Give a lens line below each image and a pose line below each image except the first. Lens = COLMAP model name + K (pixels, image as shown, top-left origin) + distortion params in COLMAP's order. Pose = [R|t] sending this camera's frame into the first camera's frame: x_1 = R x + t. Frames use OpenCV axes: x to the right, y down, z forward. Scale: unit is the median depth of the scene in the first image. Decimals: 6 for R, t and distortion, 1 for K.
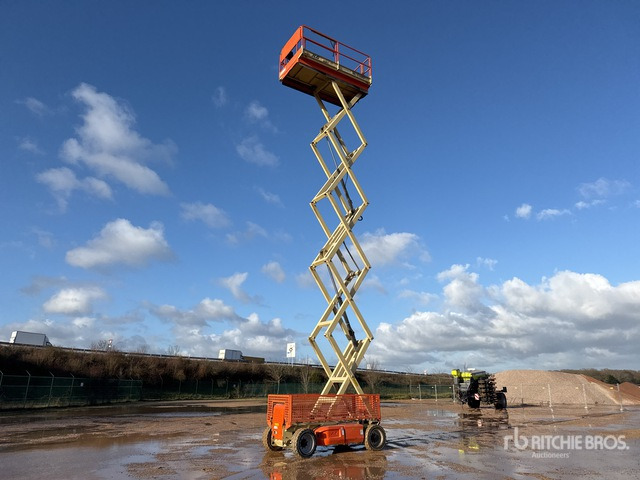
lens RADIAL K [[448.6, 0, 320.0], [0, 448.6, 240.0], [0, 0, 1]] dist [0.021584, -0.003975]
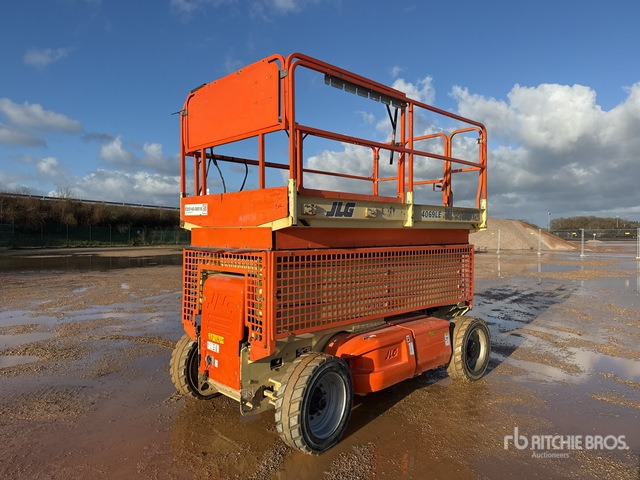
lens RADIAL K [[448.6, 0, 320.0], [0, 448.6, 240.0], [0, 0, 1]] dist [0.021584, -0.003975]
pose [[0.981275, -0.000998, 0.192607, -0.039564], [-0.061192, 0.946564, 0.316657, 0.112687], [-0.182631, -0.322514, 0.928779, 0.333454]]
